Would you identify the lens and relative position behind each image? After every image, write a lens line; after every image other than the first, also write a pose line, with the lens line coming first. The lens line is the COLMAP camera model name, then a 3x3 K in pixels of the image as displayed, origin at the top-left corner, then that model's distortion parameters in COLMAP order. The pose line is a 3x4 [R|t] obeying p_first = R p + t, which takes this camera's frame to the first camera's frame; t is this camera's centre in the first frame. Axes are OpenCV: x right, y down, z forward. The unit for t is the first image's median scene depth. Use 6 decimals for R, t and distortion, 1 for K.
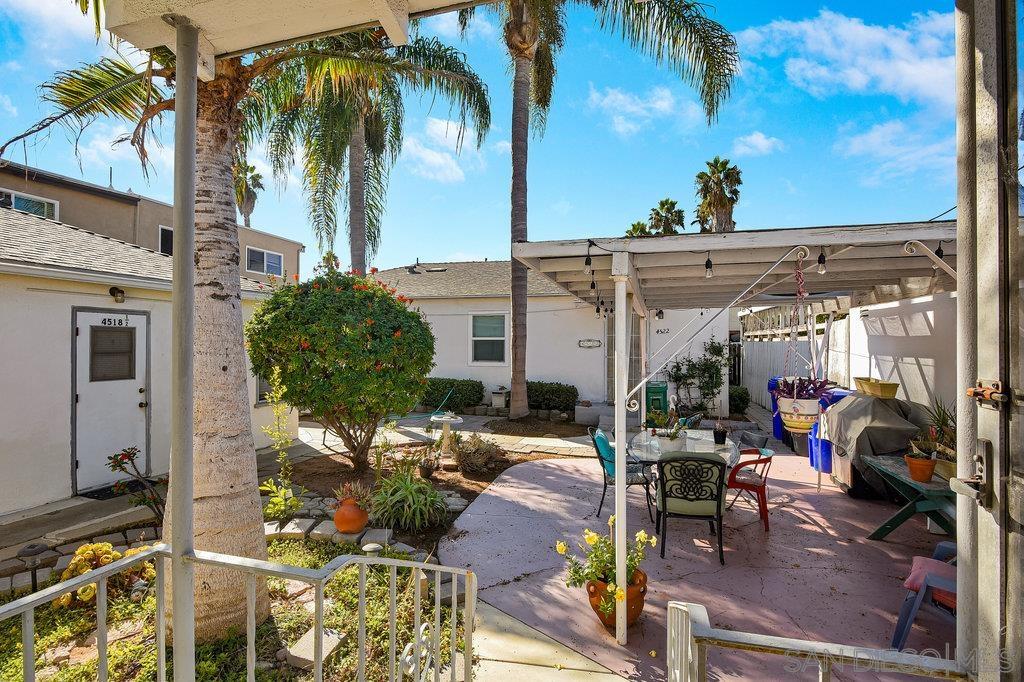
lens RADIAL K [[511.7, 0, 512.0], [0, 511.7, 341.0], [0, 0, 1]] dist [-0.004525, -0.000352]
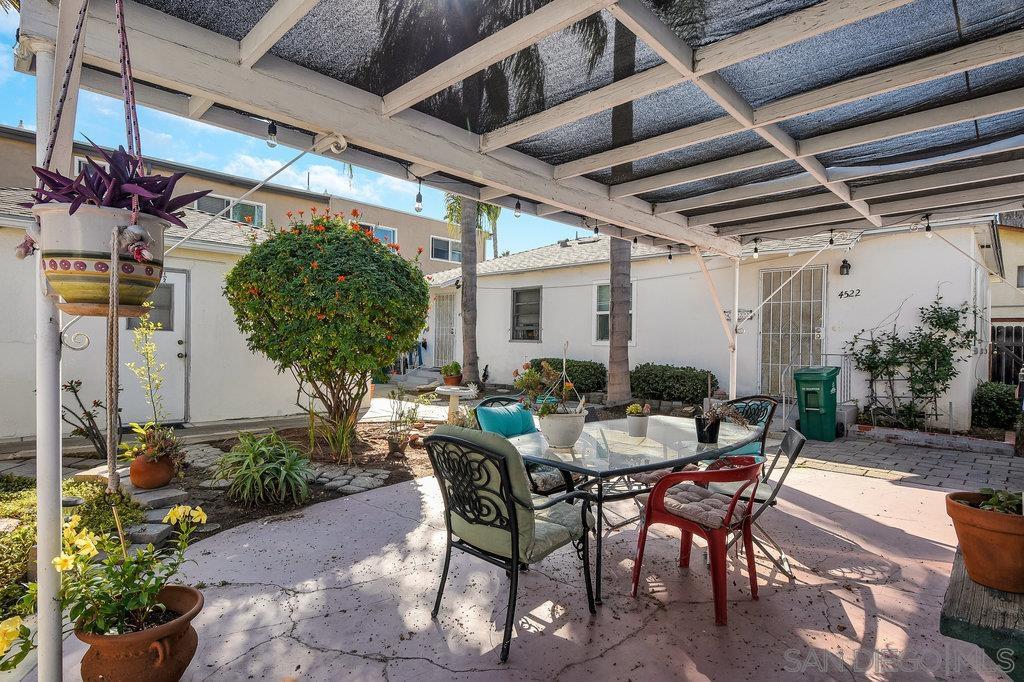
lens RADIAL K [[521.3, 0, 512.0], [0, 521.3, 341.0], [0, 0, 1]] dist [-0.017903, 0.000490]
pose [[0.874562, 0.010778, -0.484793, 0.248490], [-0.012217, 0.999925, 0.000191, 0.049297], [0.484759, 0.005756, 0.874629, 0.215633]]
